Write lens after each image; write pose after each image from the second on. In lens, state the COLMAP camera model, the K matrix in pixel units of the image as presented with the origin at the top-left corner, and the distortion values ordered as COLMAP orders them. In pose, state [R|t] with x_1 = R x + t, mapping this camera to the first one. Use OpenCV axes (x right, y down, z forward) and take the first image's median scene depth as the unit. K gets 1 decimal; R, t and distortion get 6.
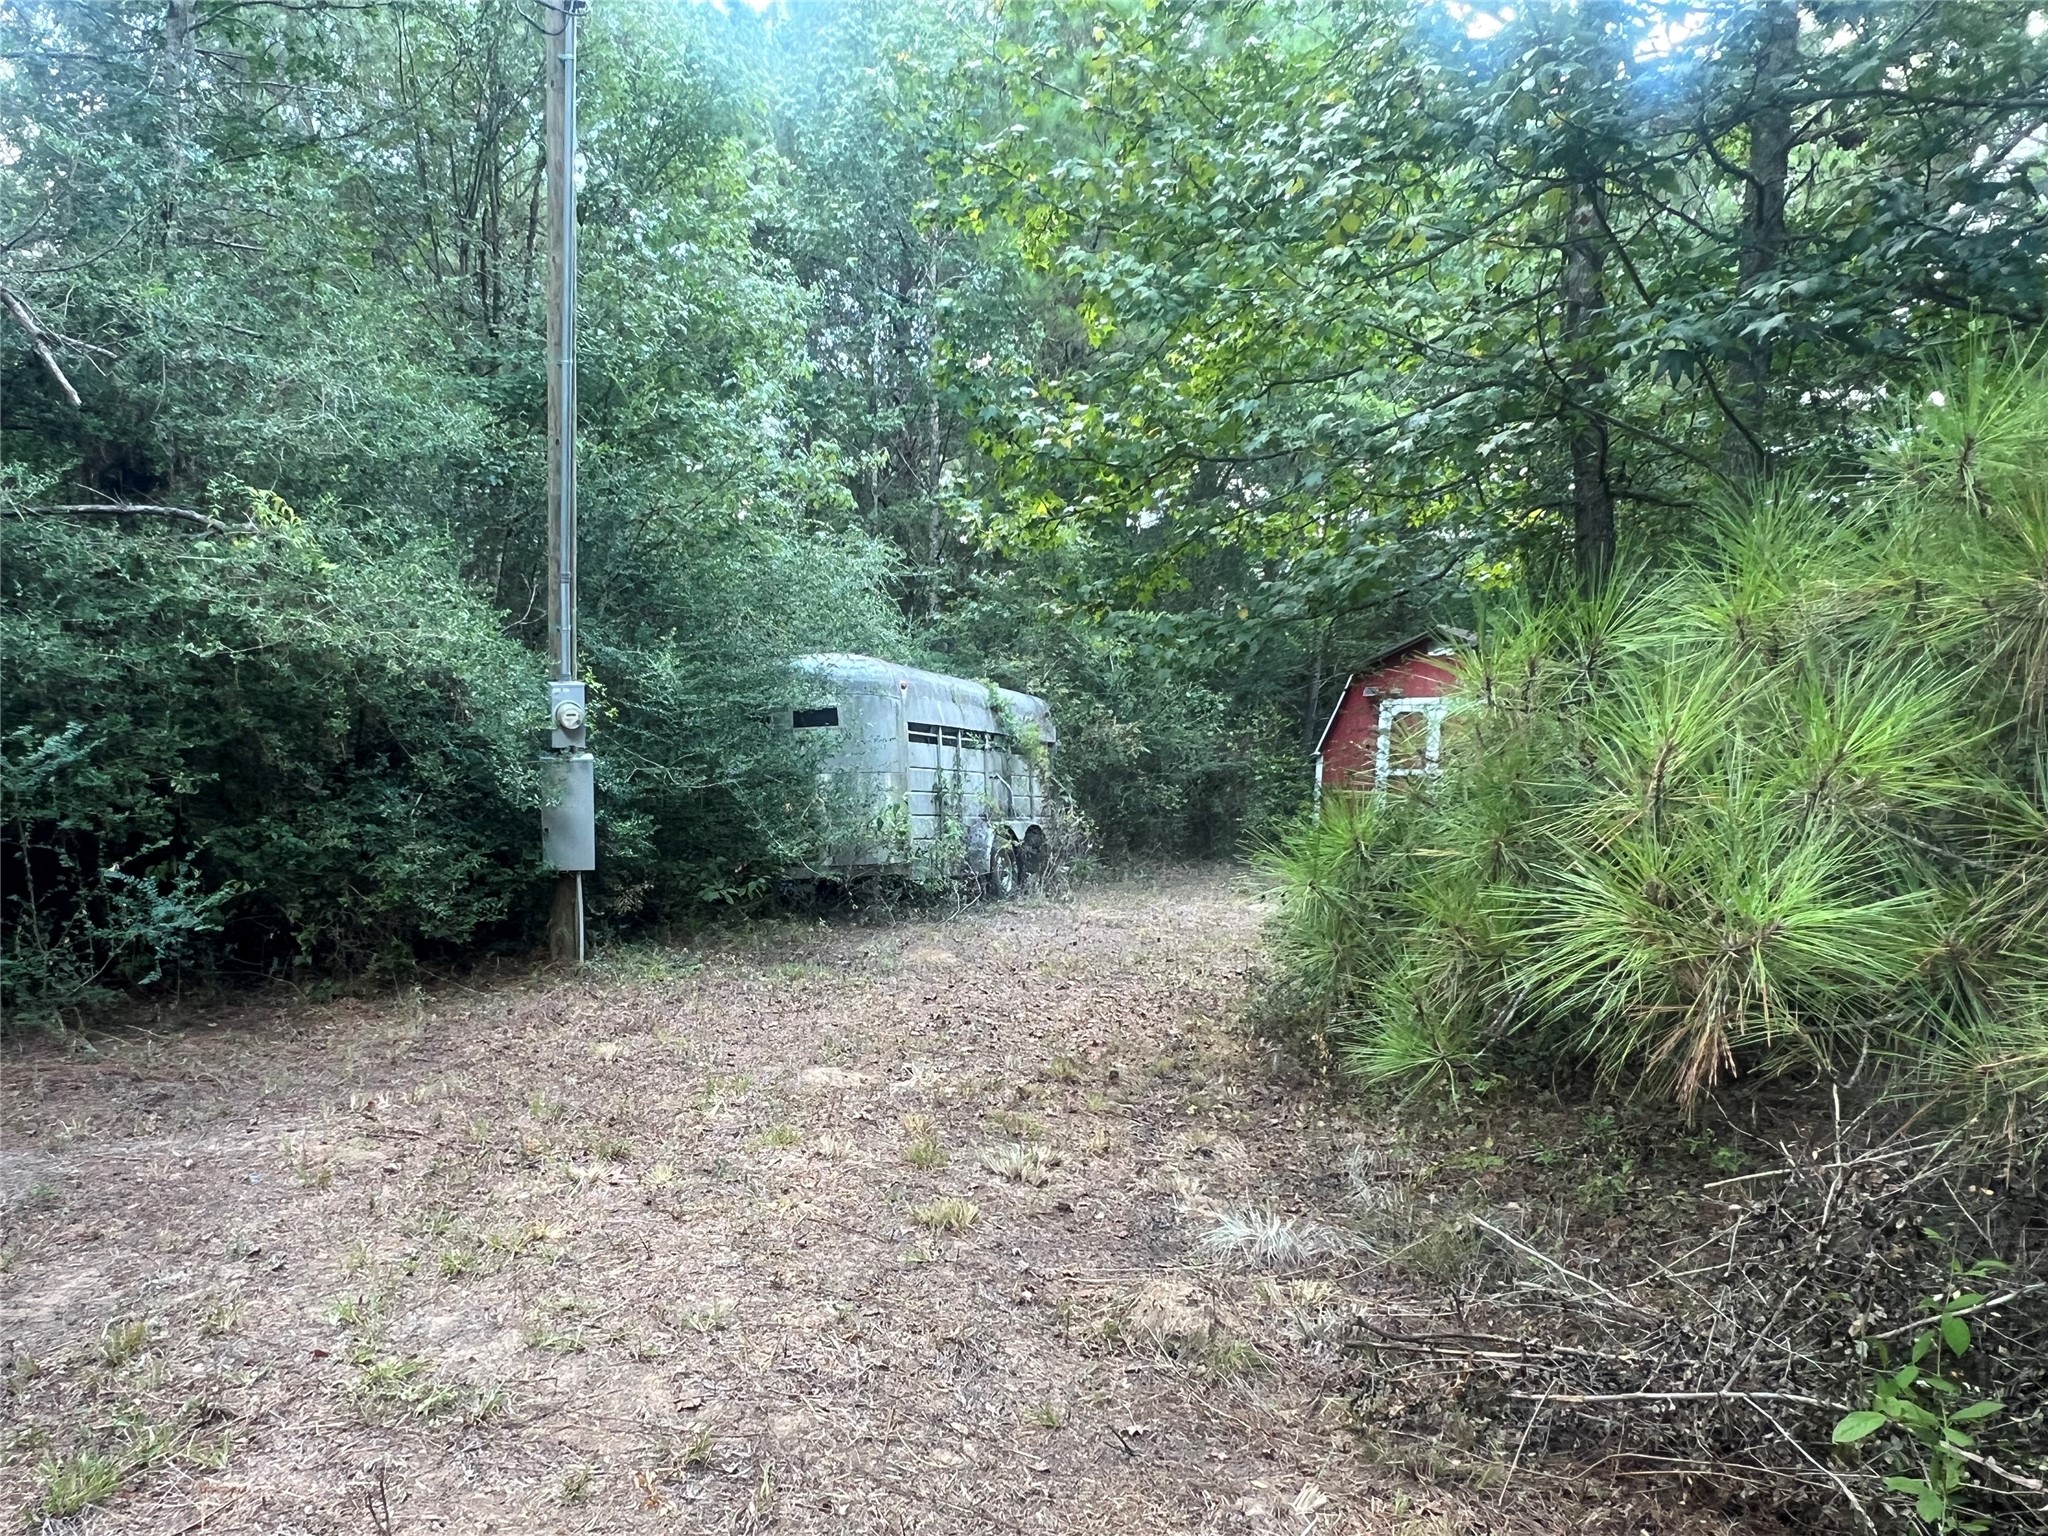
lens RADIAL K [[1488.0, 0, 925.2], [0, 1488.0, 950.2], [0, 0, 1]] dist [-0.001280, -0.000829]
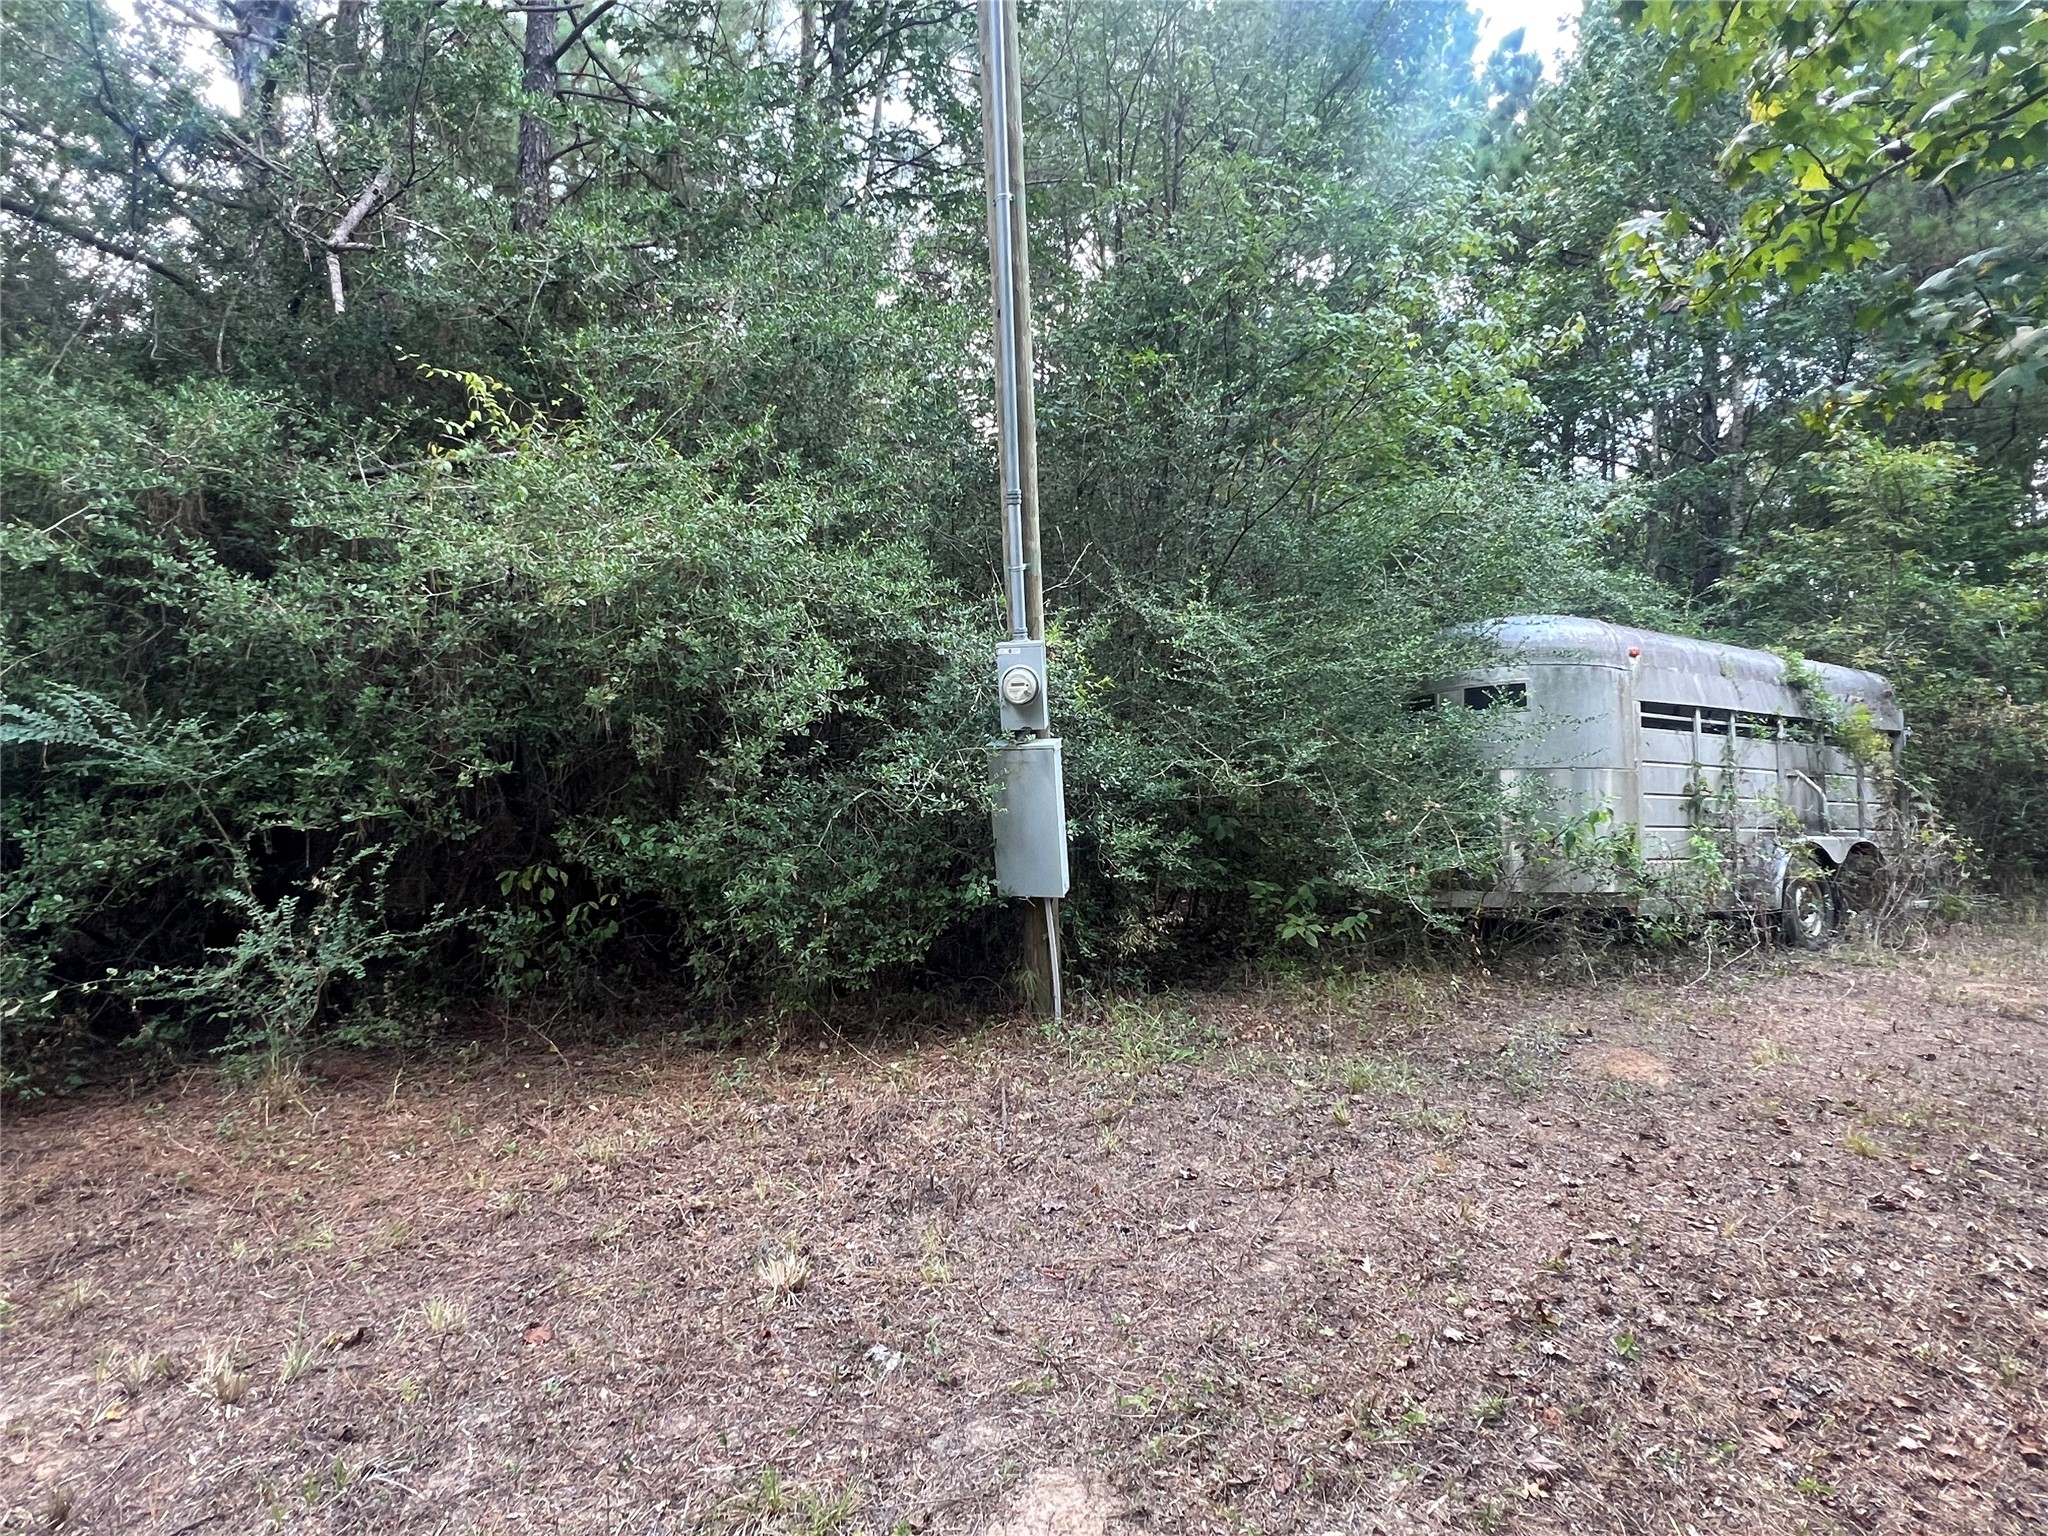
lens RADIAL K [[1090.8, 0, 1024.0], [0, 1090.8, 768.0], [0, 0, 1]] dist [-0.002624, 0.000260]
pose [[0.822764, 0.007051, -0.568339, 0.041548], [-0.074899, 0.992548, -0.096115, -0.042116], [0.563427, 0.121648, 0.817161, 0.361742]]
